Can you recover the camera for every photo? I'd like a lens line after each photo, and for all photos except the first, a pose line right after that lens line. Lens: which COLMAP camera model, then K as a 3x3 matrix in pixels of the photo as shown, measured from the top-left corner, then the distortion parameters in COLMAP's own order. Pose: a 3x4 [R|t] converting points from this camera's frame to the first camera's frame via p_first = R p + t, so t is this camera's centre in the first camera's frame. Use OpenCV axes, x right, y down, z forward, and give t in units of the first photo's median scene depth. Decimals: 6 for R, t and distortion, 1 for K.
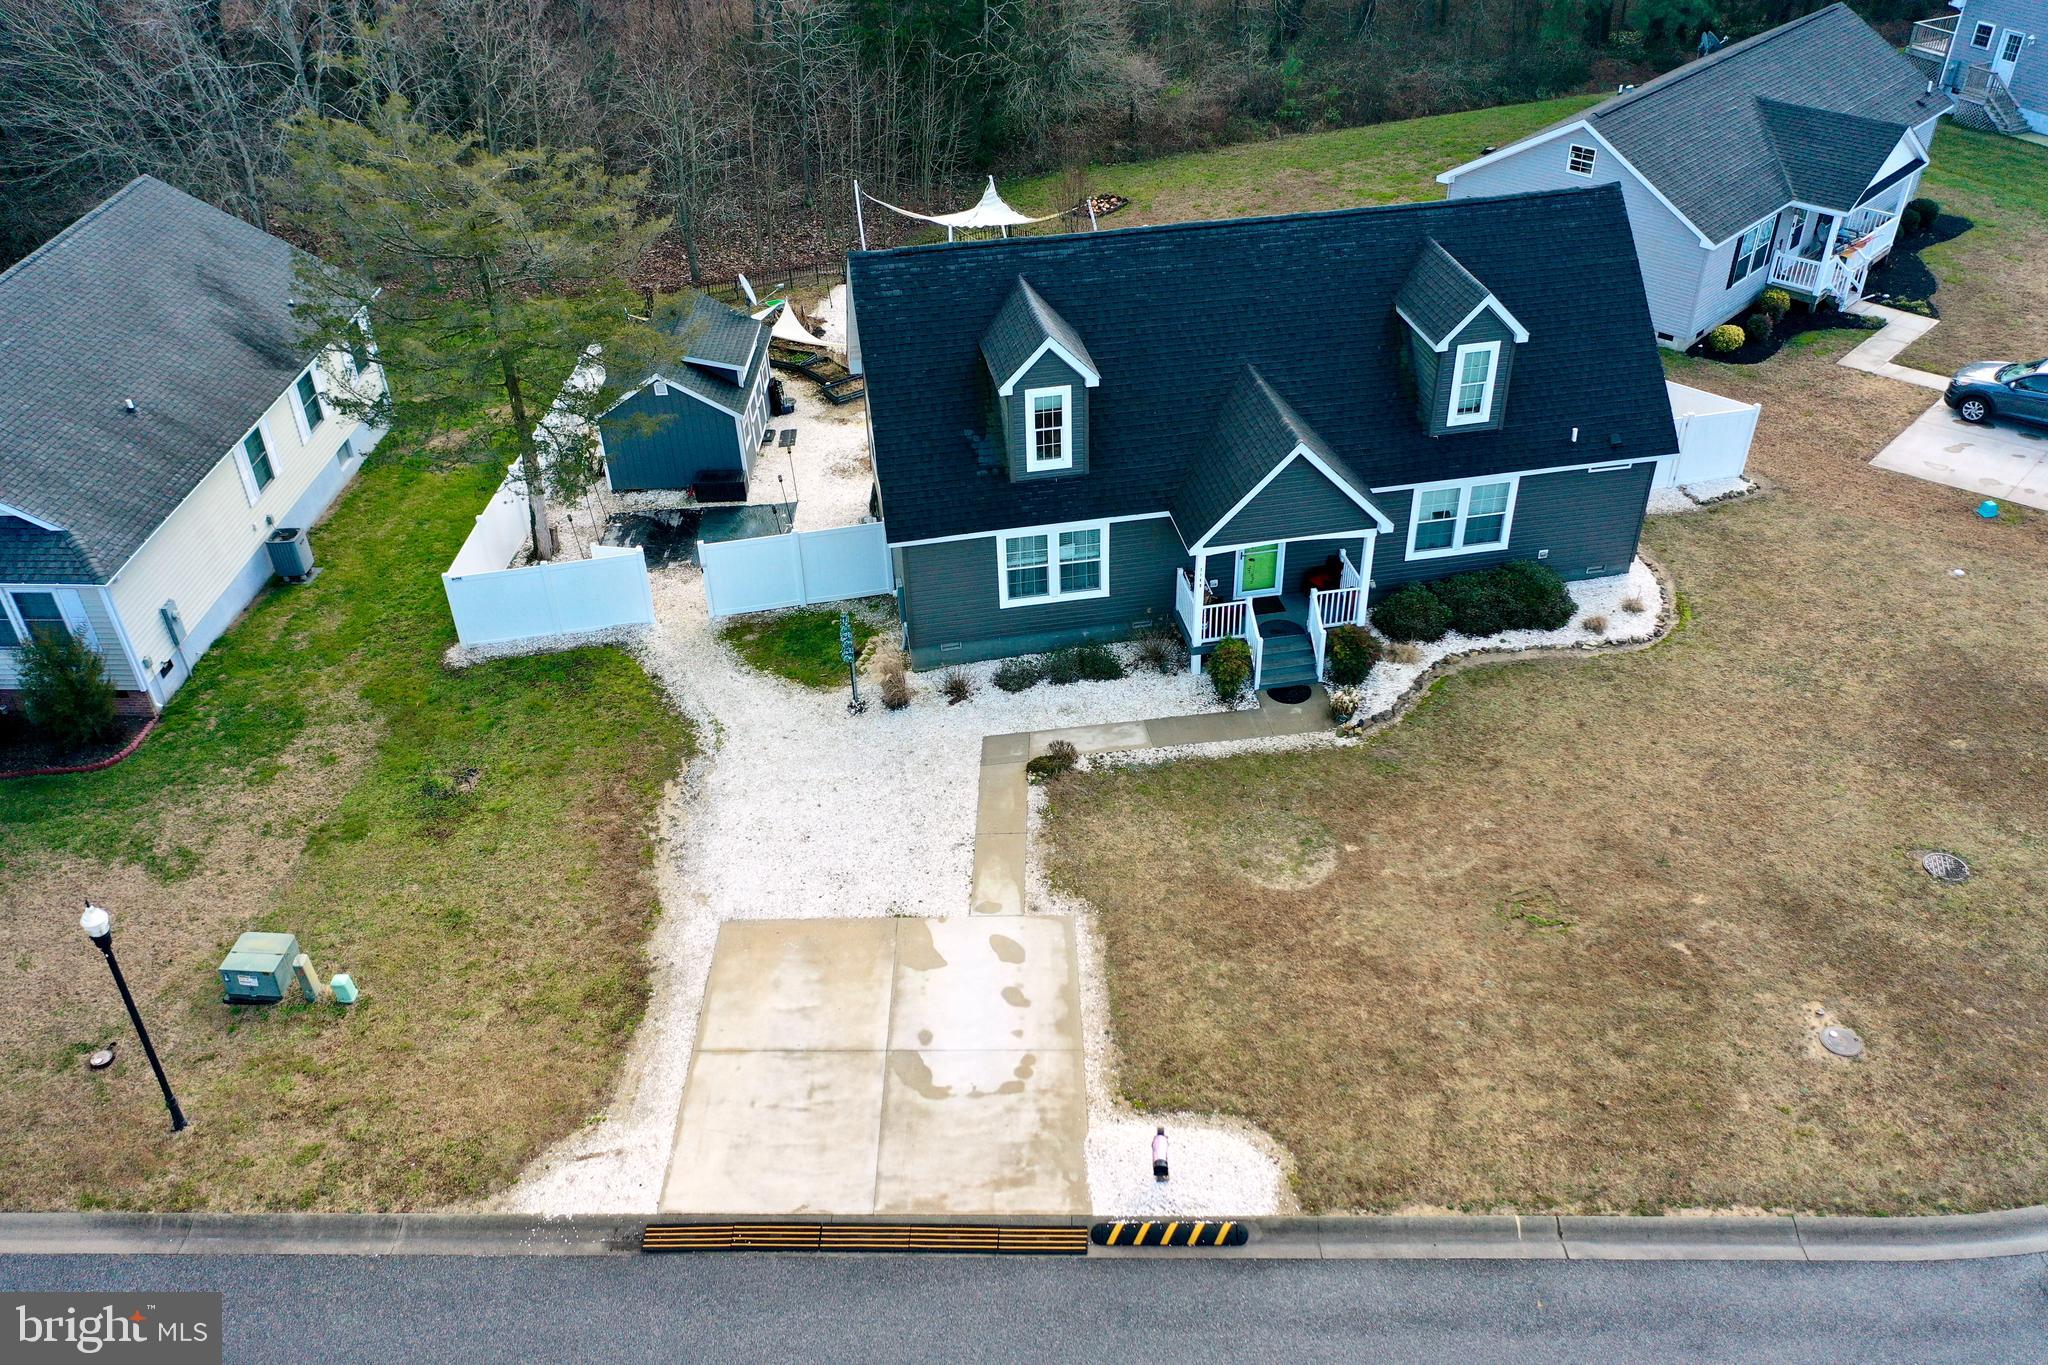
lens RADIAL K [[1617.2, 0, 1024.2], [0, 1617.2, 682.8], [0, 0, 1]] dist [-0.000520, 0.001850]
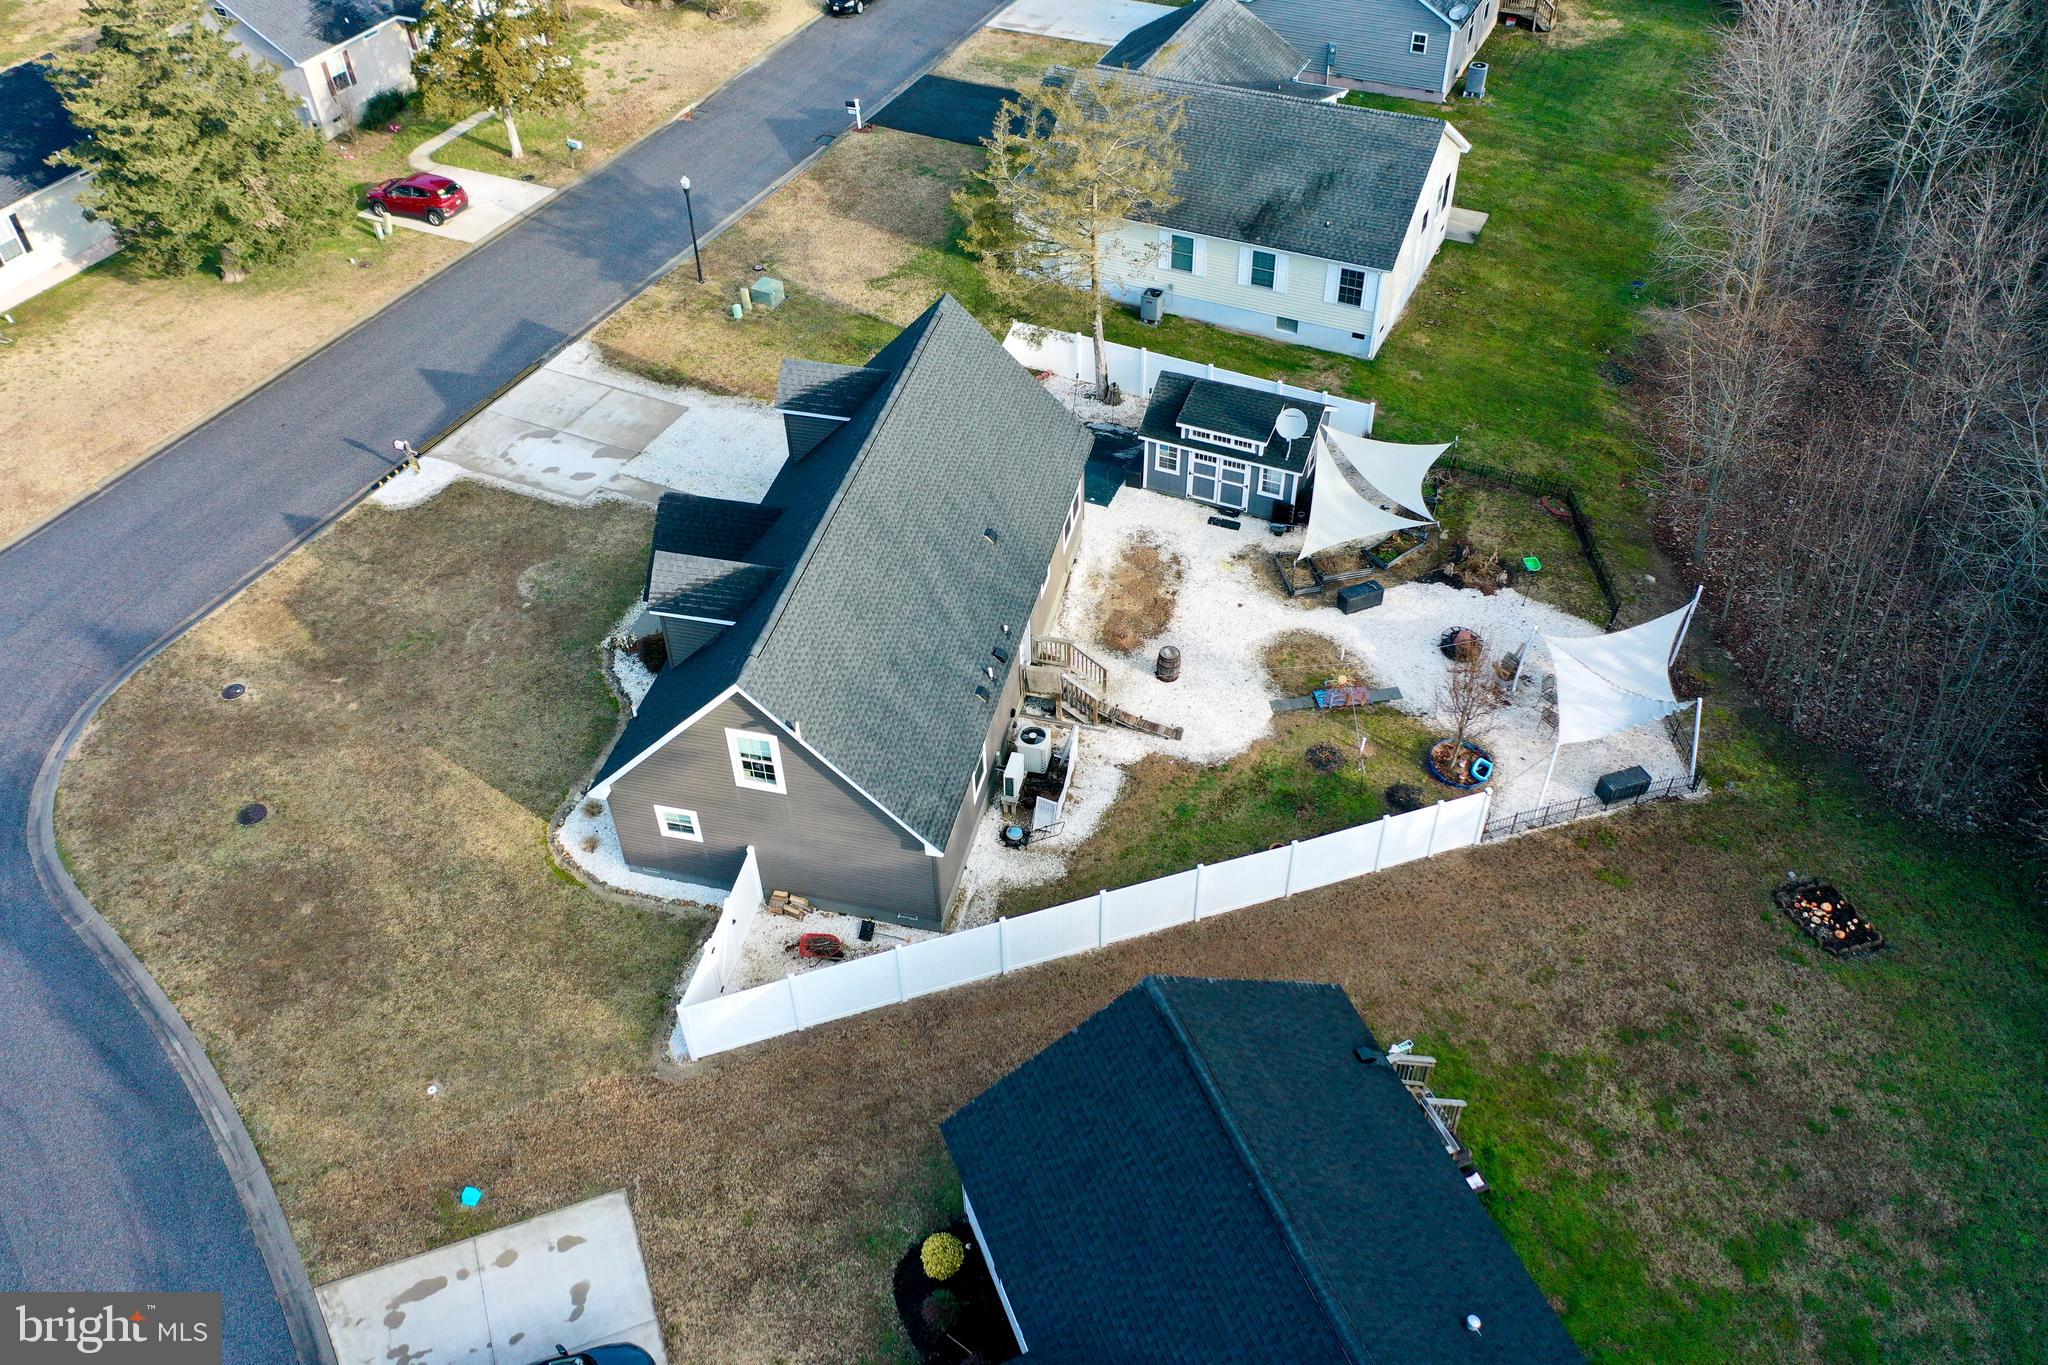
lens RADIAL K [[1617.2, 0, 1017.3], [0, 1617.2, 686.4], [0, 0, 1]] dist [-0.000520, 0.001850]
pose [[-0.409583, 0.647670, -0.642468, 1.200510], [-0.495346, 0.433501, 0.752801, -1.466319], [0.766077, 0.626579, 0.143266, 1.286565]]
